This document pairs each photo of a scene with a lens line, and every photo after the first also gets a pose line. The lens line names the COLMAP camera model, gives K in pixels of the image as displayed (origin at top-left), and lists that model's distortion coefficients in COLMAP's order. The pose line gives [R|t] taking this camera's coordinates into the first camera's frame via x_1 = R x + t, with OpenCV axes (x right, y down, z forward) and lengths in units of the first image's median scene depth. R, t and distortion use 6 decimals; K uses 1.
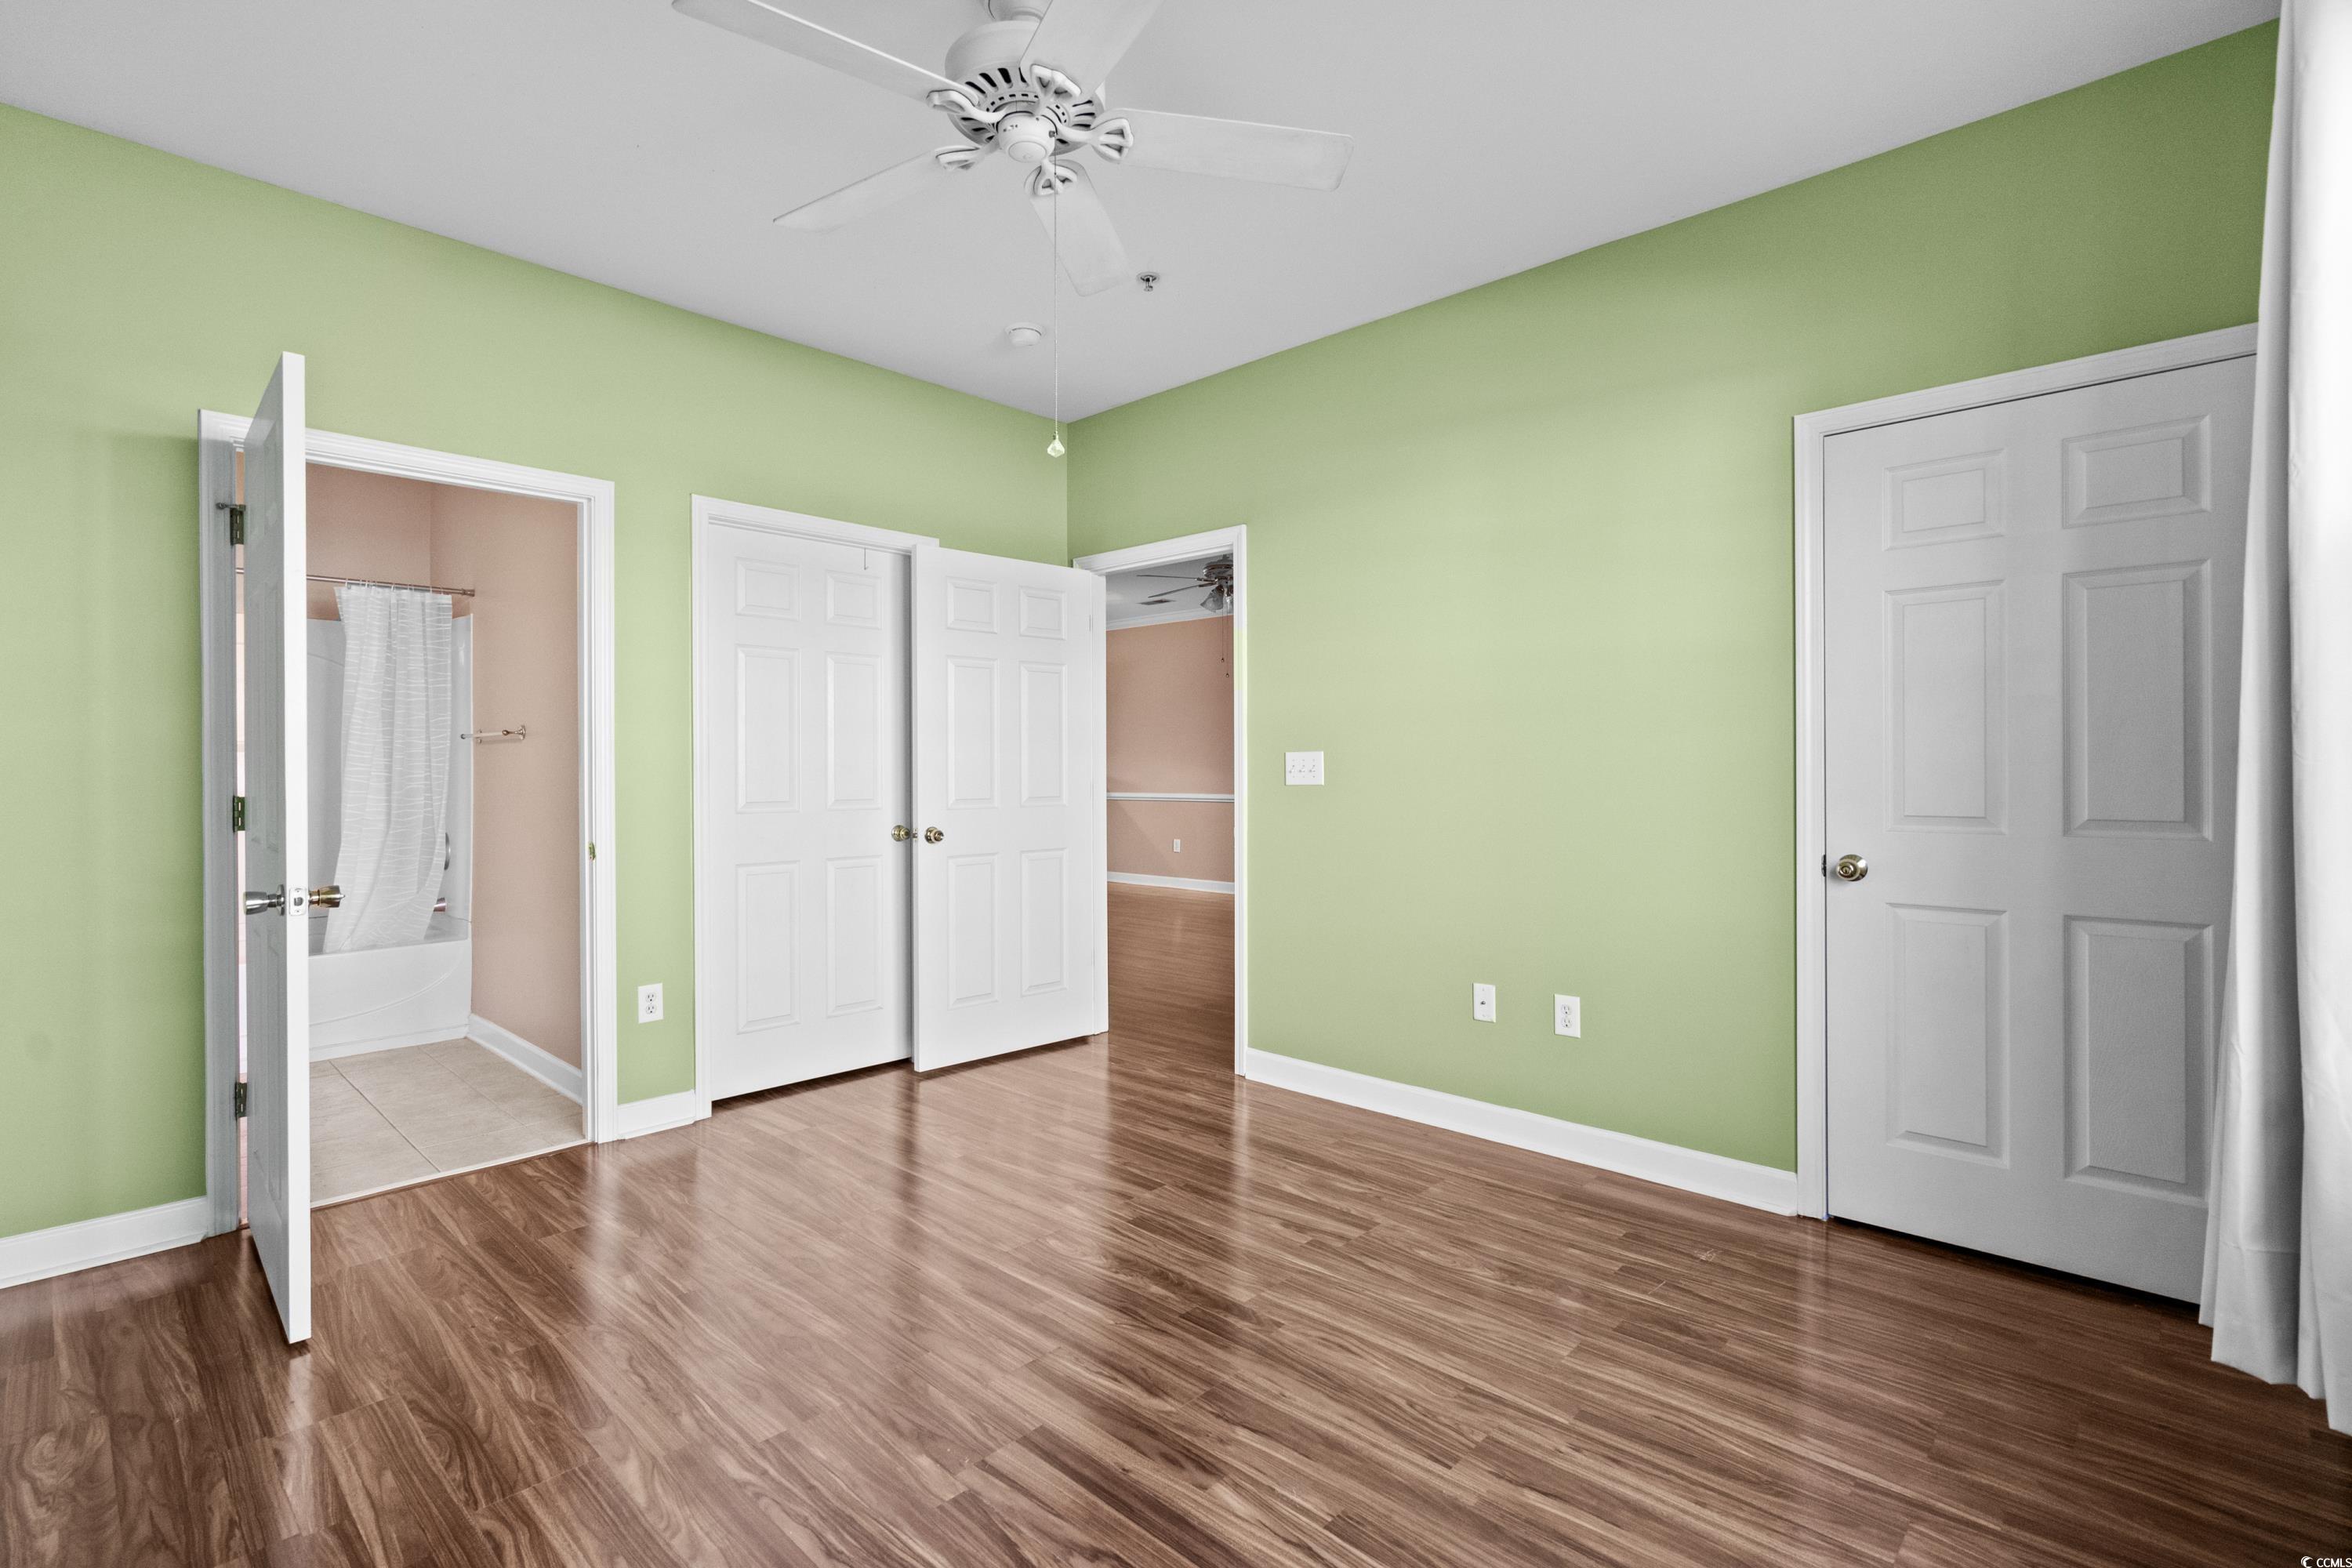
lens RADIAL K [[1076.2, 0, 1177.5], [0, 1076.2, 775.7], [0, 0, 1]] dist [-0.003984, 0.002516]
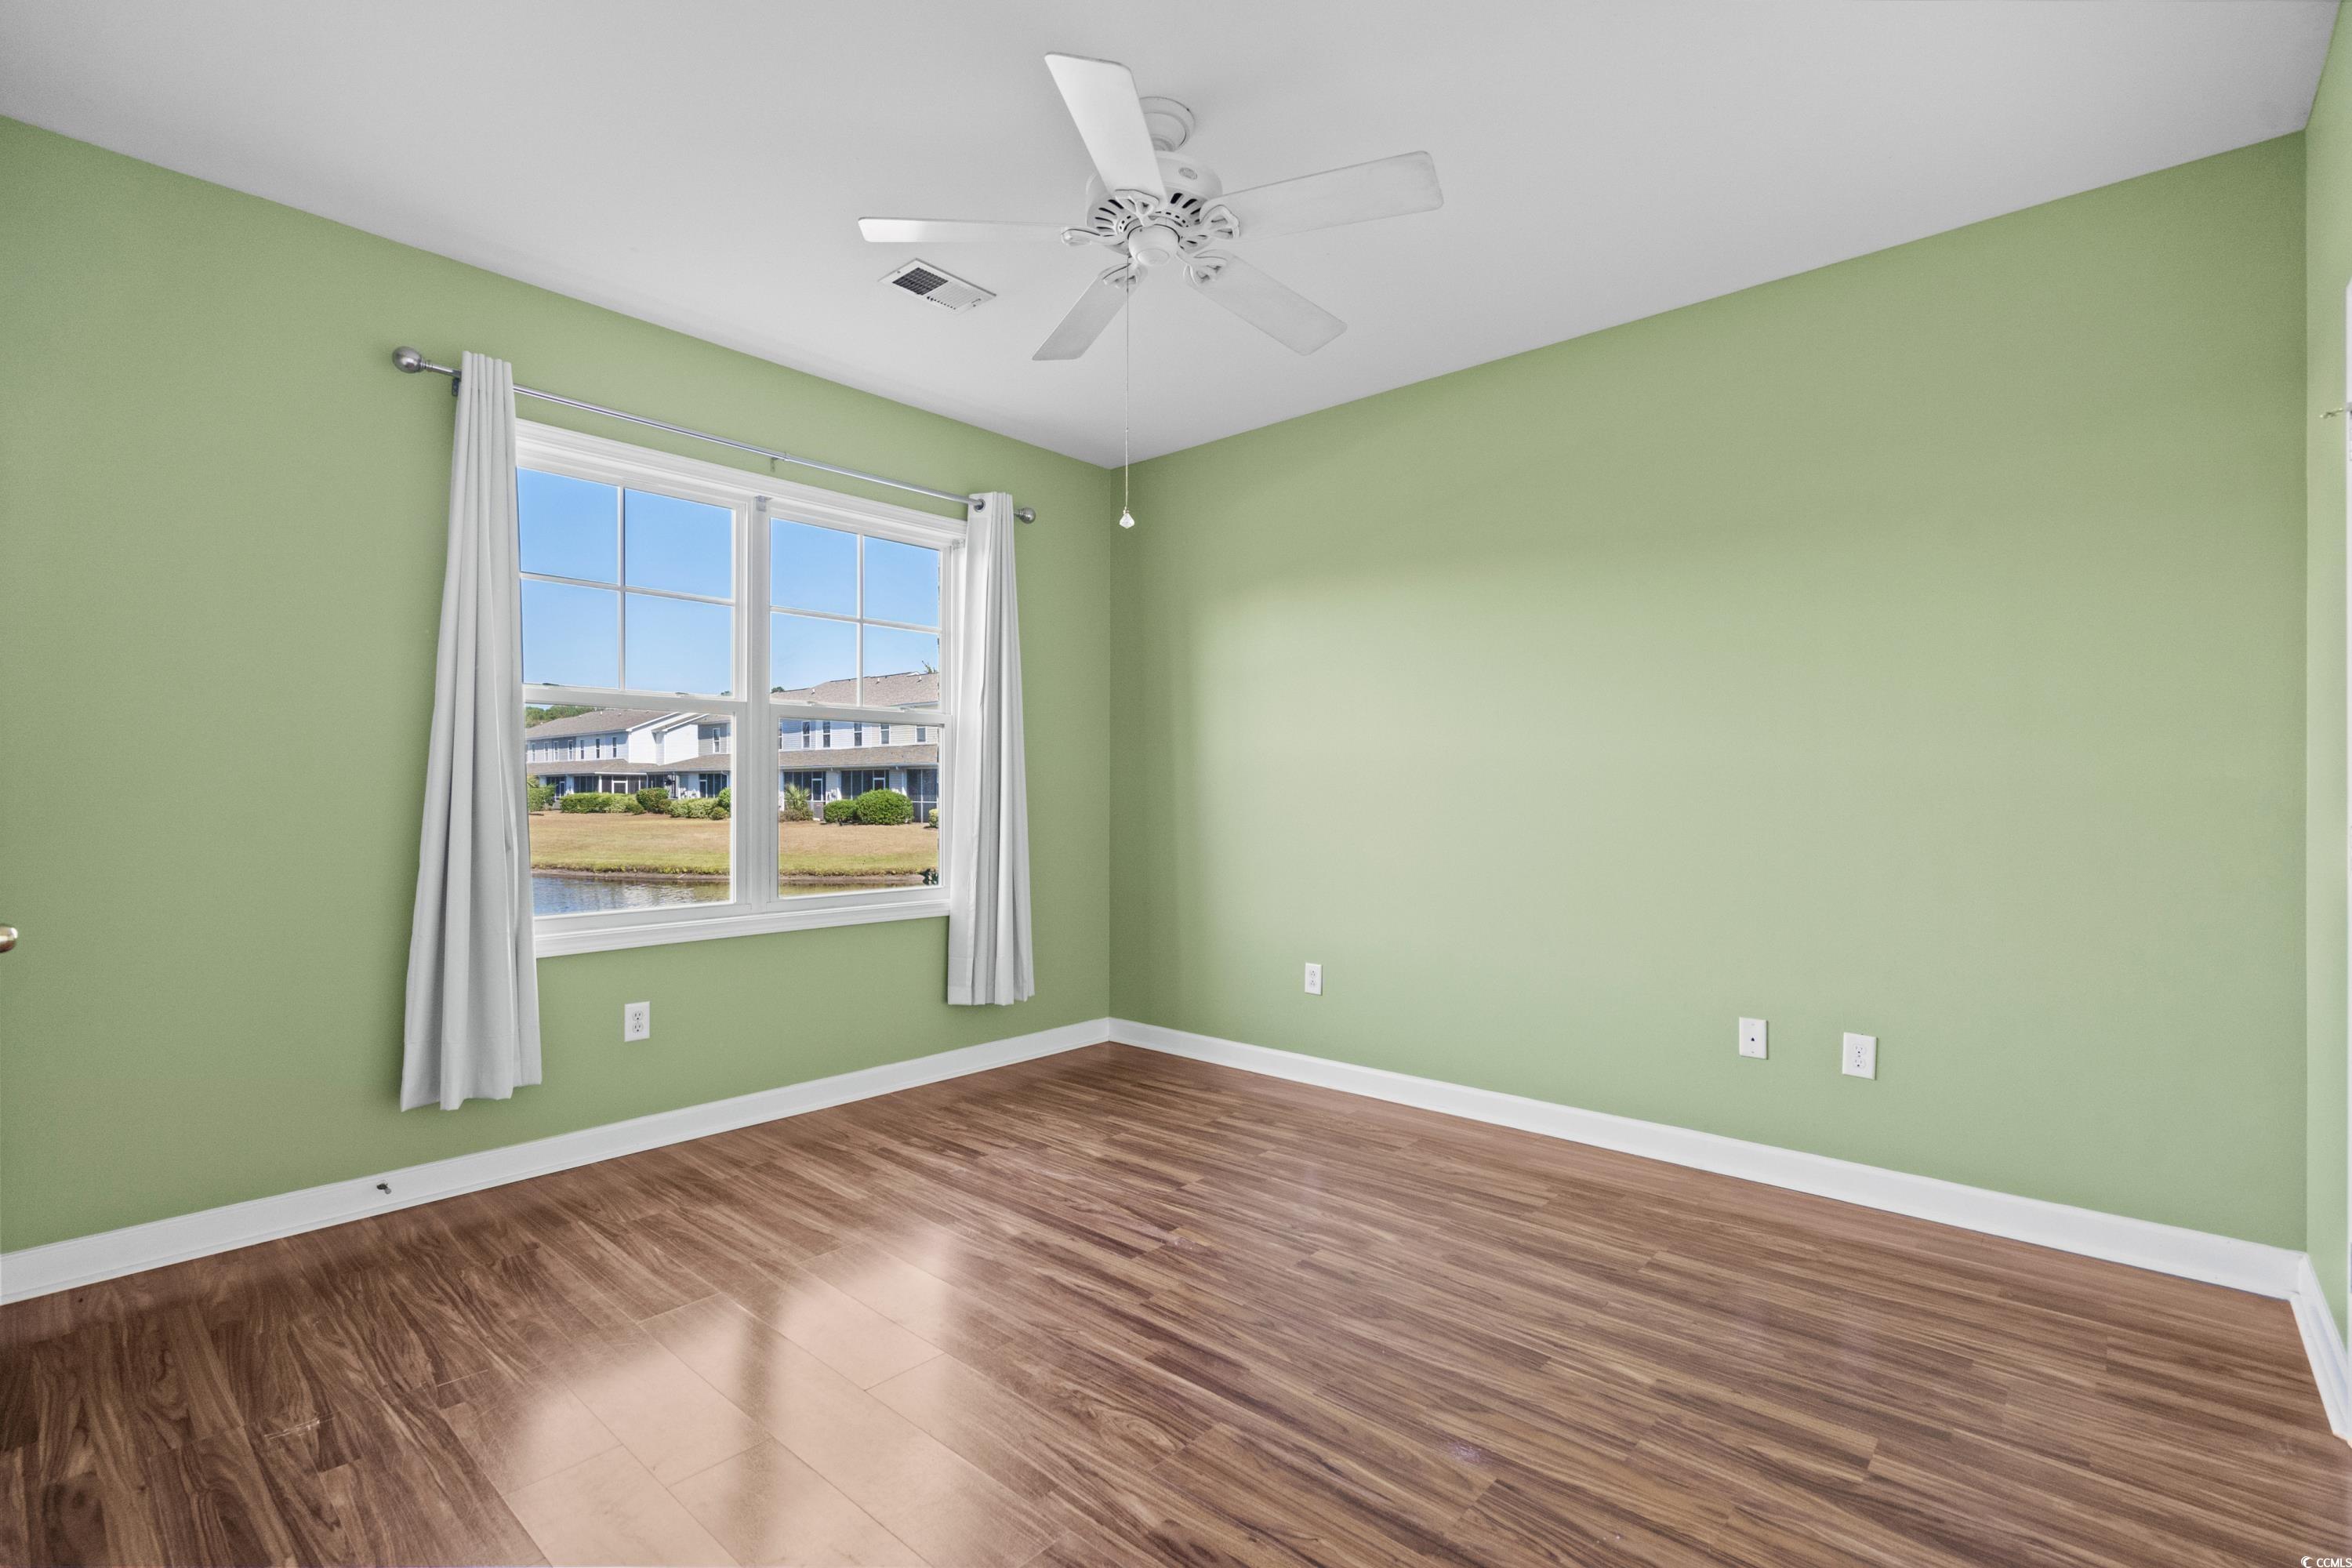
lens RADIAL K [[1076.2, 0, 1171.1], [0, 1076.2, 787.1], [0, 0, 1]] dist [-0.003984, 0.002516]
pose [[-0.999658, 0.000673, -0.026129, -0.132776], [0.000679, 1.000000, -0.000221, -0.009730], [0.026129, -0.000238, -0.999659, 2.251274]]
